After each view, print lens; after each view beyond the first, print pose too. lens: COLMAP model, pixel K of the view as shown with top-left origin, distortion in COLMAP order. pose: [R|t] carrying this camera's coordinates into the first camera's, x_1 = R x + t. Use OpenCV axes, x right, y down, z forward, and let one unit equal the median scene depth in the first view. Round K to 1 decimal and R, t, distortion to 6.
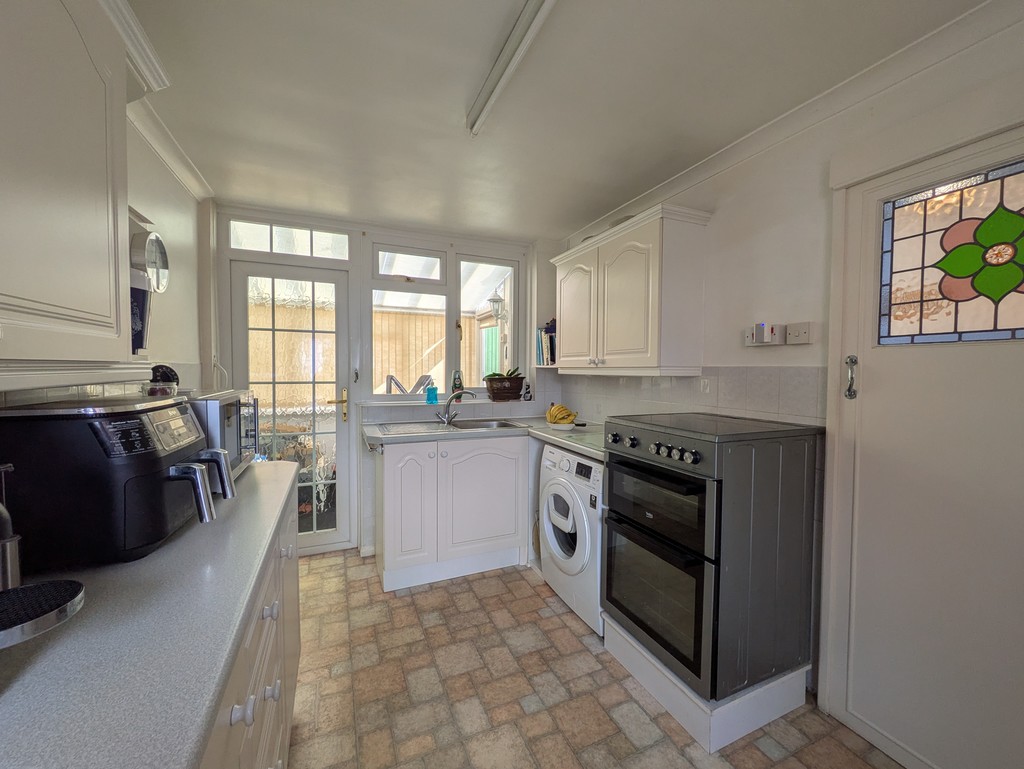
lens RADIAL K [[404.6, 0, 514.6], [0, 404.6, 383.4], [0, 0, 1]] dist [0.003148, -0.000357]
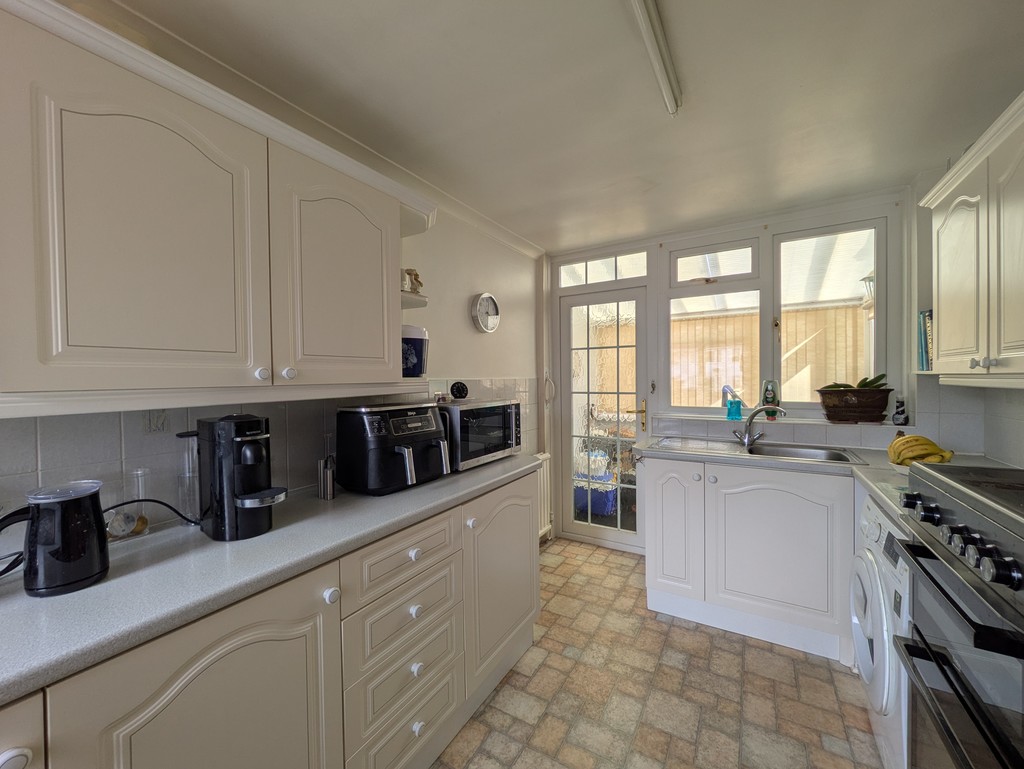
lens RADIAL K [[404.6, 0, 514.6], [0, 404.6, 383.4], [0, 0, 1]] dist [0.003148, -0.000357]
pose [[0.583099, -0.005502, -0.812383, 0.239621], [-0.010907, 0.999834, -0.014600, -0.009434], [0.812328, 0.017374, 0.582942, 0.131705]]
